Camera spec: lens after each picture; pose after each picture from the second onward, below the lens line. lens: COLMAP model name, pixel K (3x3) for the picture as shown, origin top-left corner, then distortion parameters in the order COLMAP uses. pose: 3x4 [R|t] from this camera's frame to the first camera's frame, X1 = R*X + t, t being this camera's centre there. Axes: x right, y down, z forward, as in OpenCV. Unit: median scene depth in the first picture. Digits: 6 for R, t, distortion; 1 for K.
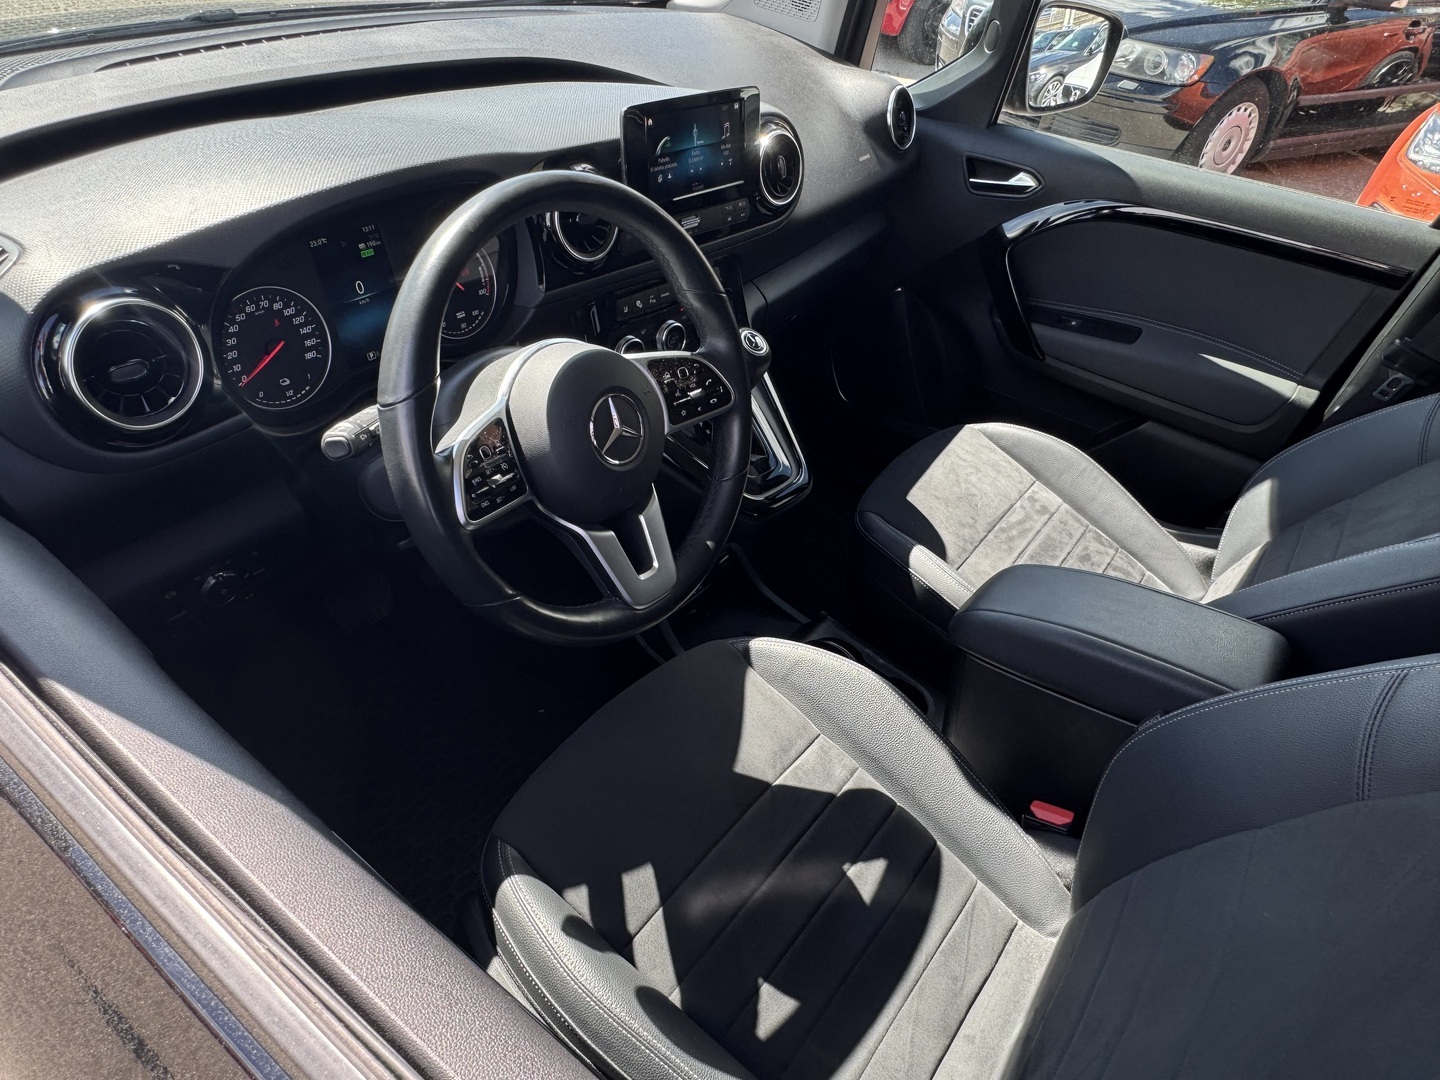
lens RADIAL K [[955.2, 0, 713.3], [0, 955.2, 550.3], [0, 0, 1]] dist [-0.002163, -0.000310]
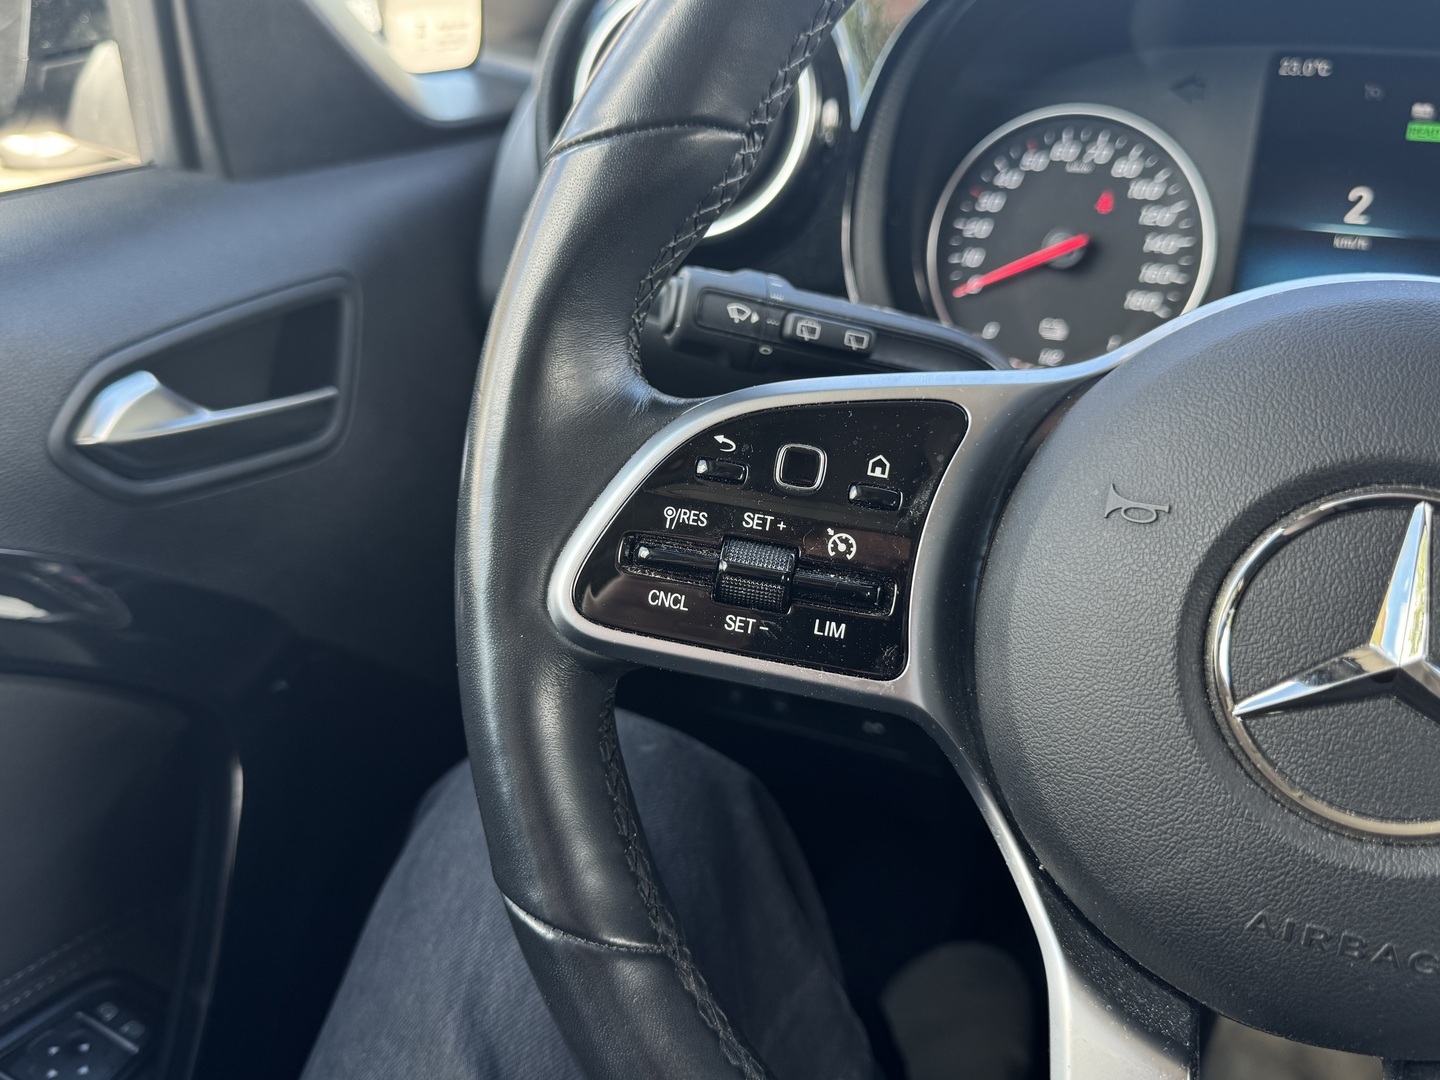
lens RADIAL K [[1298.8, 0, 722.2], [0, 1298.8, 536.3], [0, 0, 1]] dist [0.010590, -0.058664]
pose [[0.284791, 0.364985, -0.886386, 0.067683], [-0.570714, 0.807493, 0.149132, -0.087136], [0.770182, 0.463401, 0.438269, 0.569871]]
